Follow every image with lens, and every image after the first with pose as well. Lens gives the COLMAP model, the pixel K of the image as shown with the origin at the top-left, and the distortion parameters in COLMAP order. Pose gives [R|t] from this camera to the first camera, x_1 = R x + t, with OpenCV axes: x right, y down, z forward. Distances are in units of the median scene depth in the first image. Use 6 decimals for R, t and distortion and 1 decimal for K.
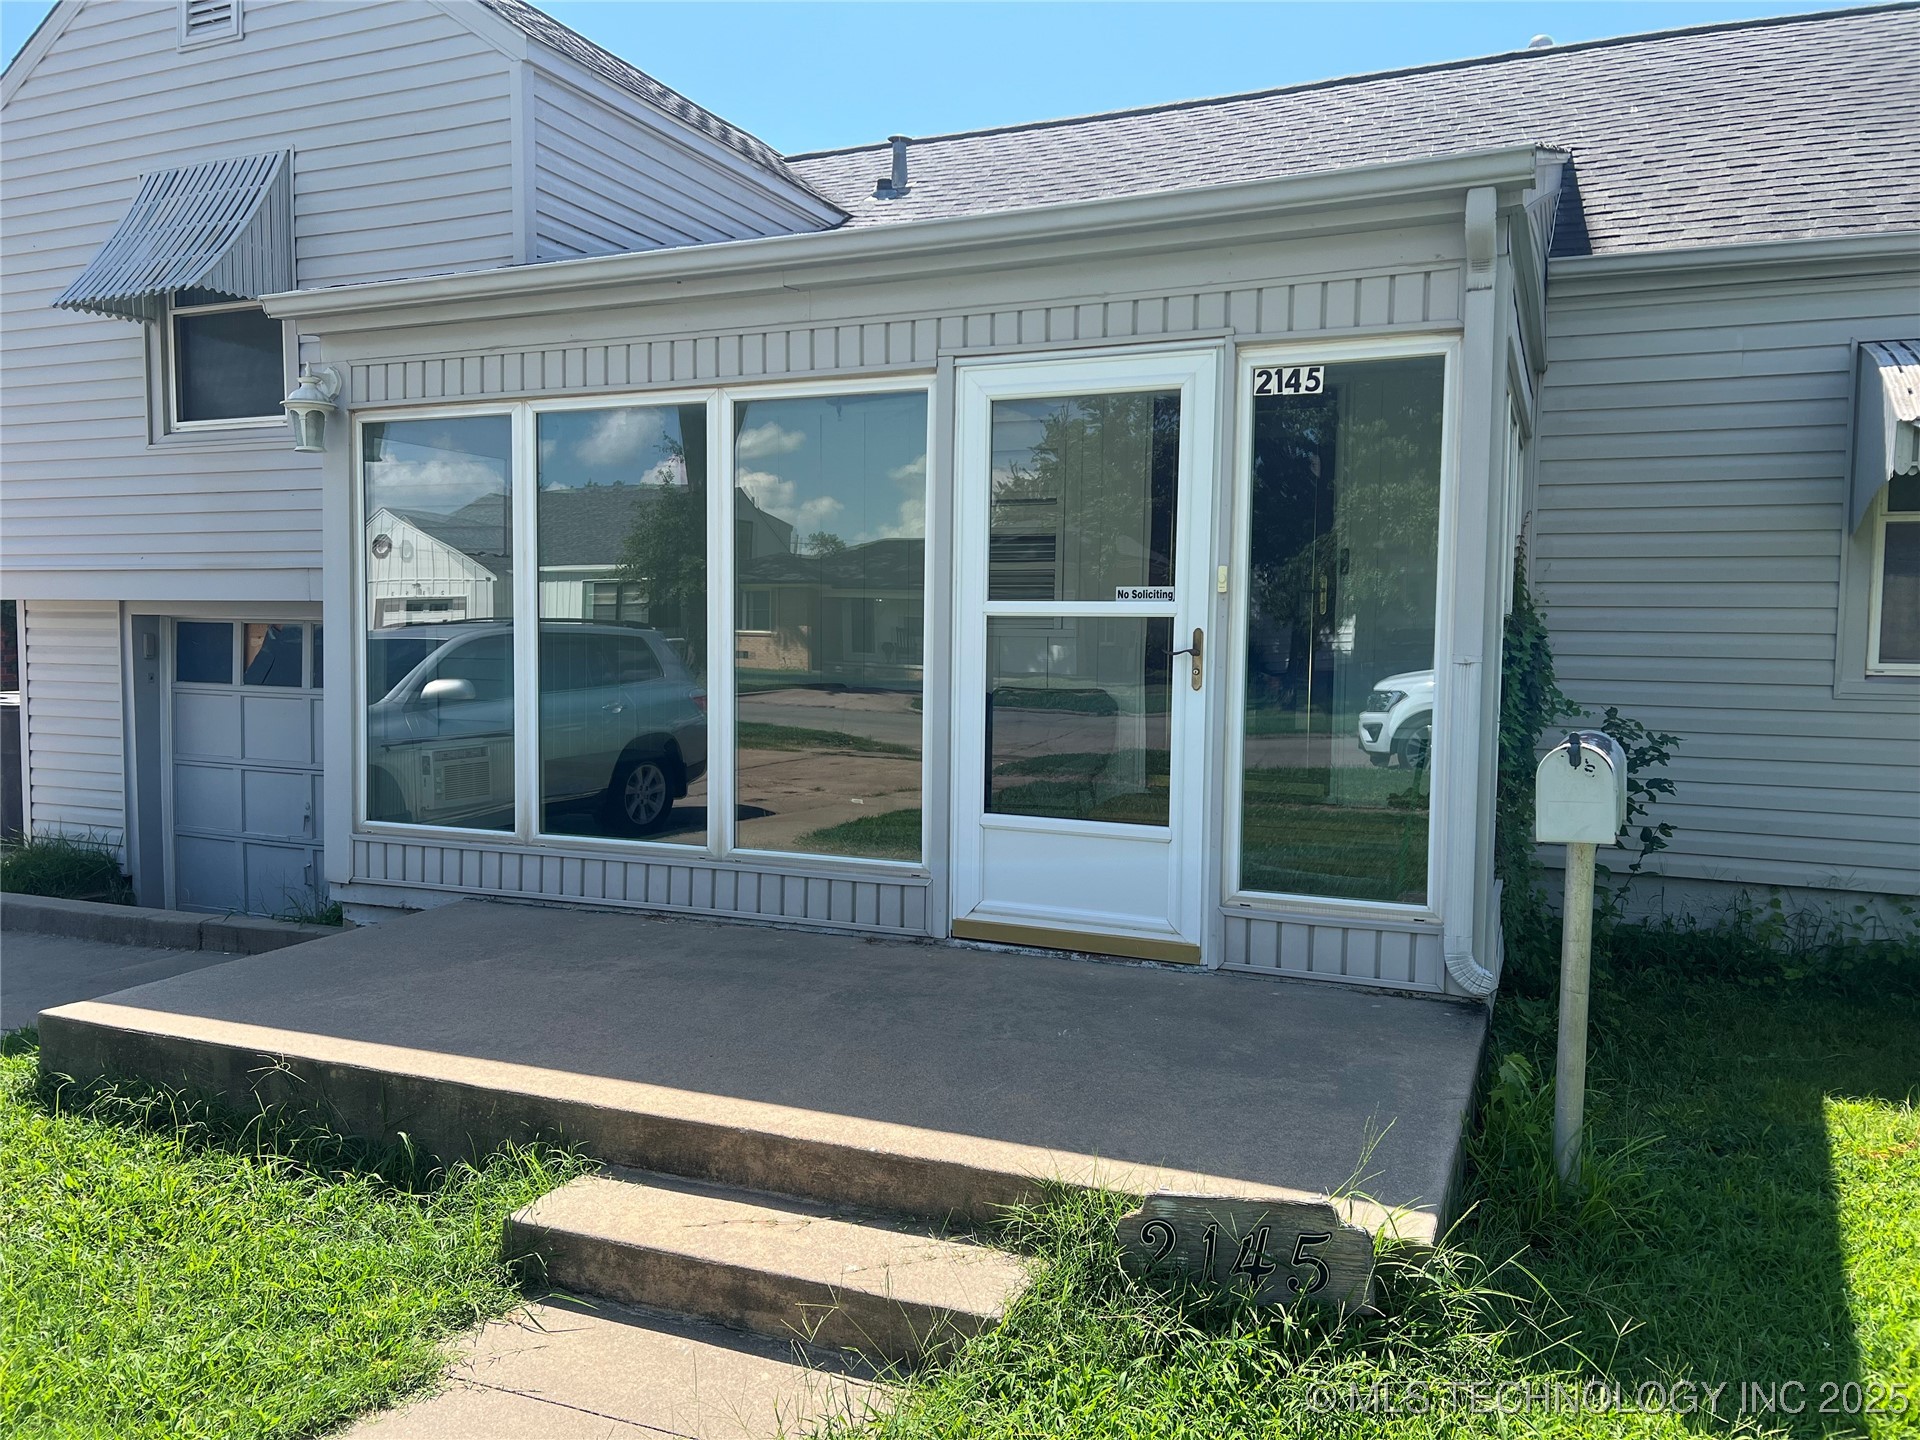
lens RADIAL K [[1429.5, 0, 986.0], [0, 1429.5, 705.8], [0, 0, 1]] dist [0.033374, -0.056385]
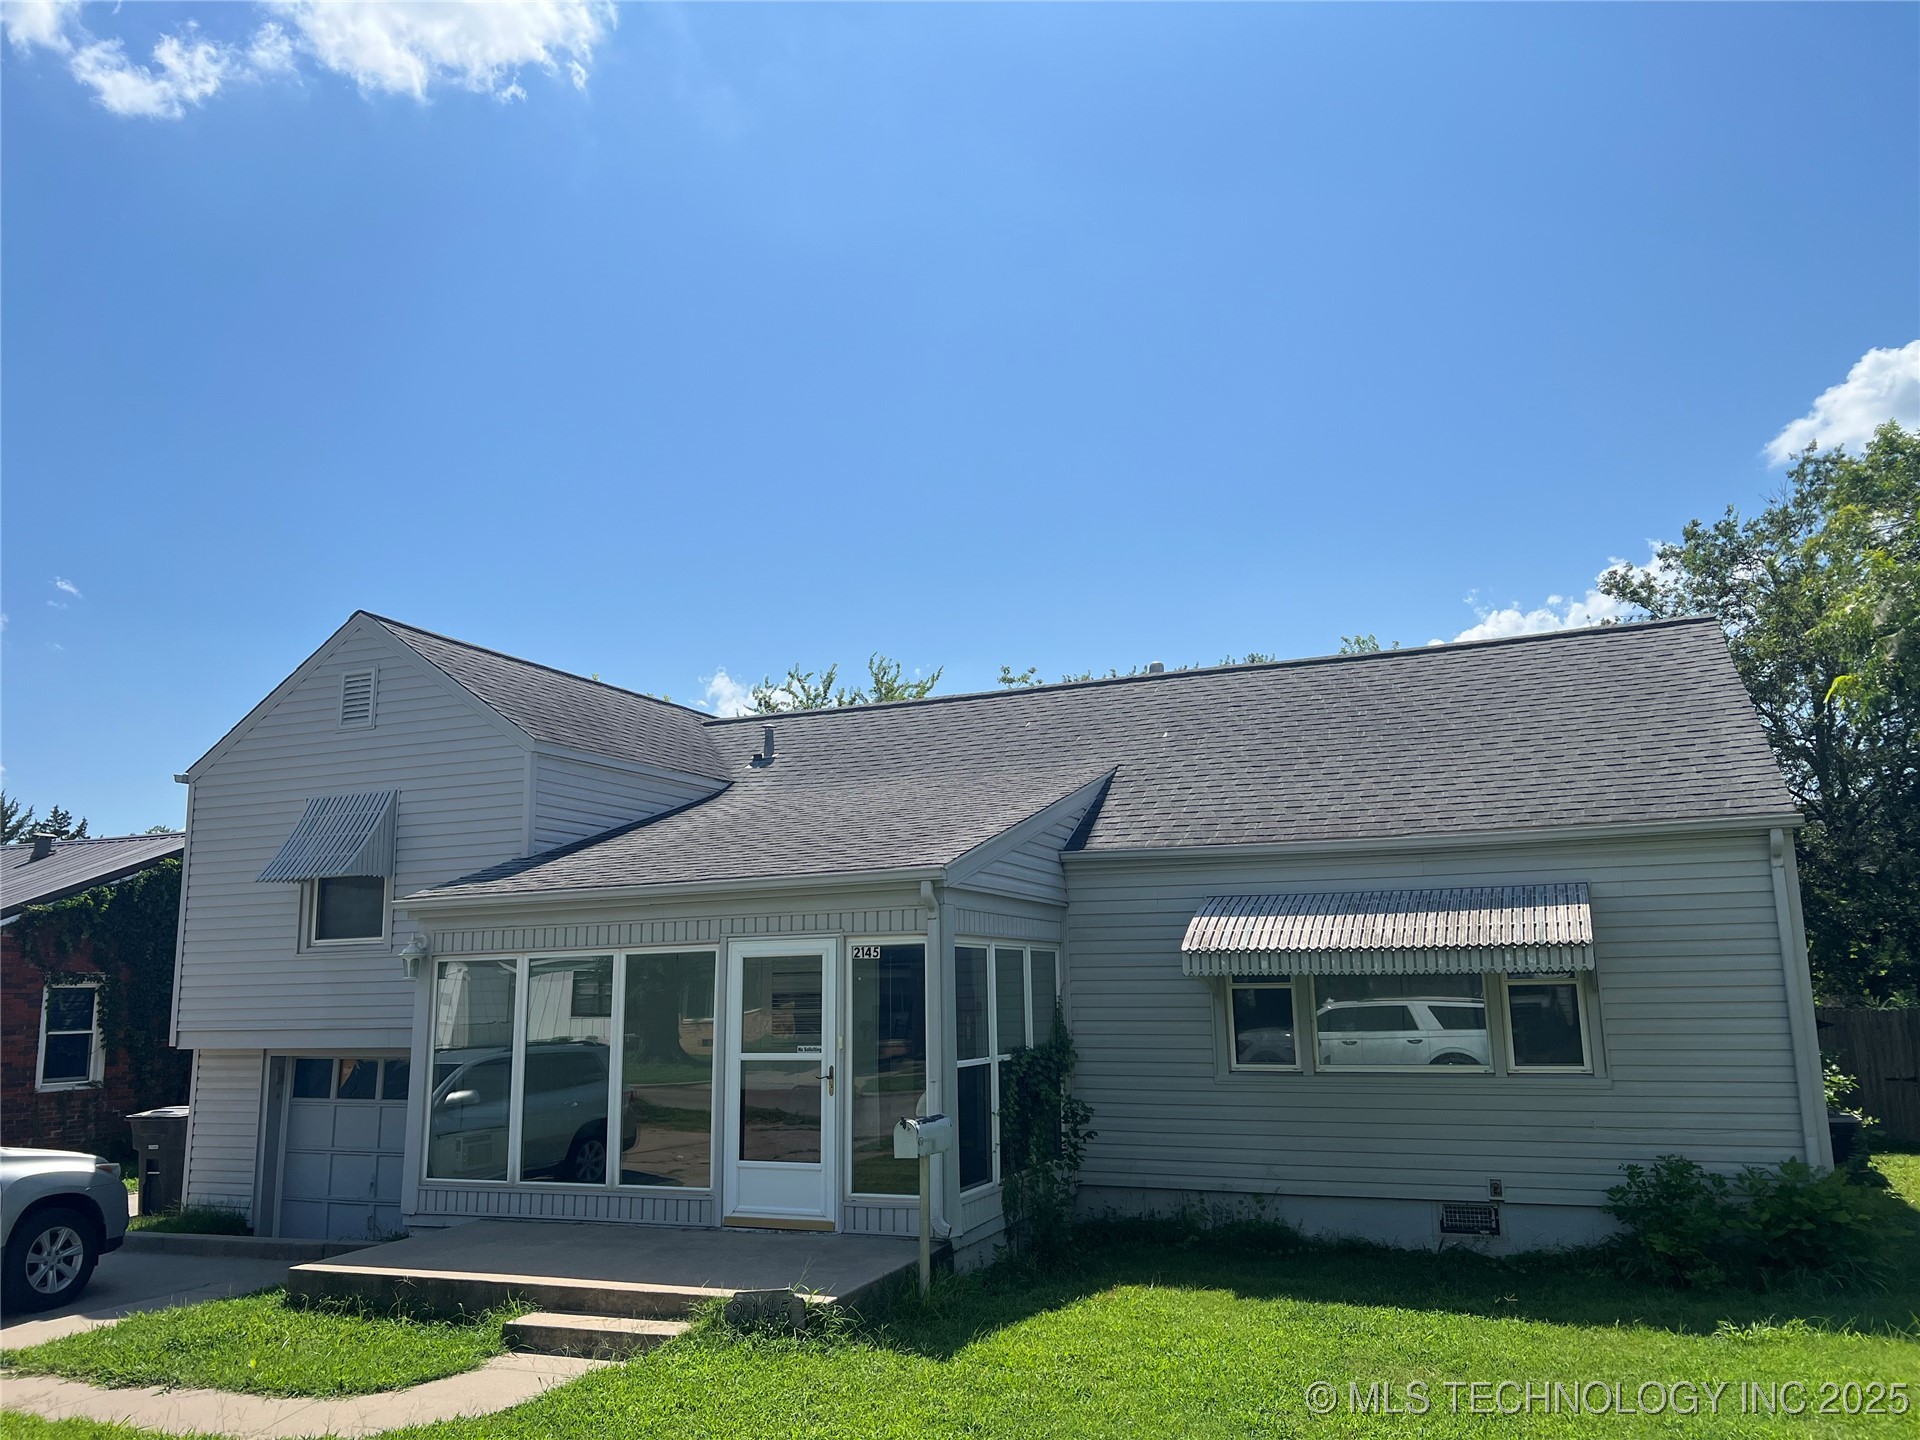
lens RADIAL K [[1429.5, 0, 986.0], [0, 1429.5, 705.8], [0, 0, 1]] dist [0.033374, -0.056385]
pose [[0.999497, -0.028623, 0.013676, 0.299917], [0.031114, 0.968583, -0.246737, -0.032933], [-0.006185, 0.247038, 0.968986, -1.010747]]
